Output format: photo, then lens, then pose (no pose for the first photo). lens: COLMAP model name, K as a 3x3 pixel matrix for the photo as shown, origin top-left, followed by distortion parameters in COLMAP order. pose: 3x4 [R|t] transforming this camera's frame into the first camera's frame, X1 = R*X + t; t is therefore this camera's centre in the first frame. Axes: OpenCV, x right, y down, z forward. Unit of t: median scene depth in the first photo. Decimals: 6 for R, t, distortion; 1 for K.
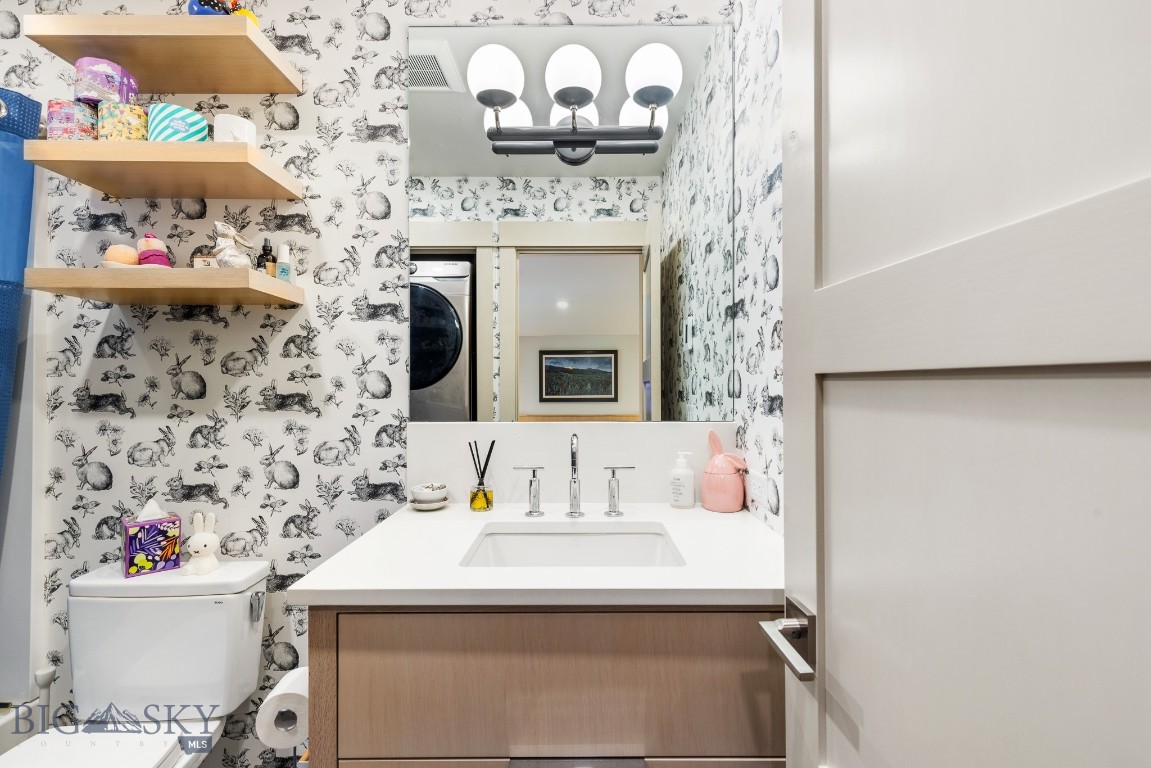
lens RADIAL K [[516.9, 0, 575.7], [0, 516.9, 384.2], [0, 0, 1]] dist [0.006759, -0.000356]
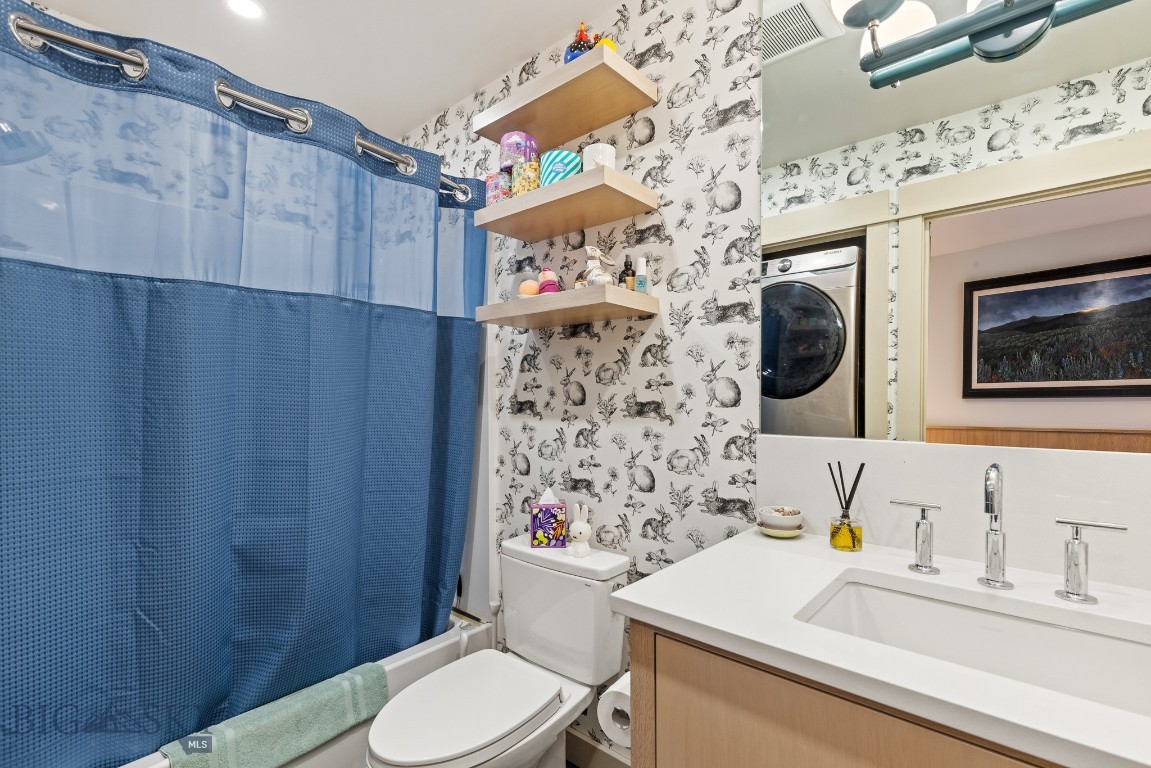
lens RADIAL K [[522.5, 0, 574.1], [0, 522.5, 409.0], [0, 0, 1]] dist [0.006727, -0.000724]
pose [[0.750341, 0.016574, -0.660843, 0.031875], [0.002571, 0.999605, 0.027990, 0.003925], [0.661046, -0.022701, 0.750002, 0.117368]]
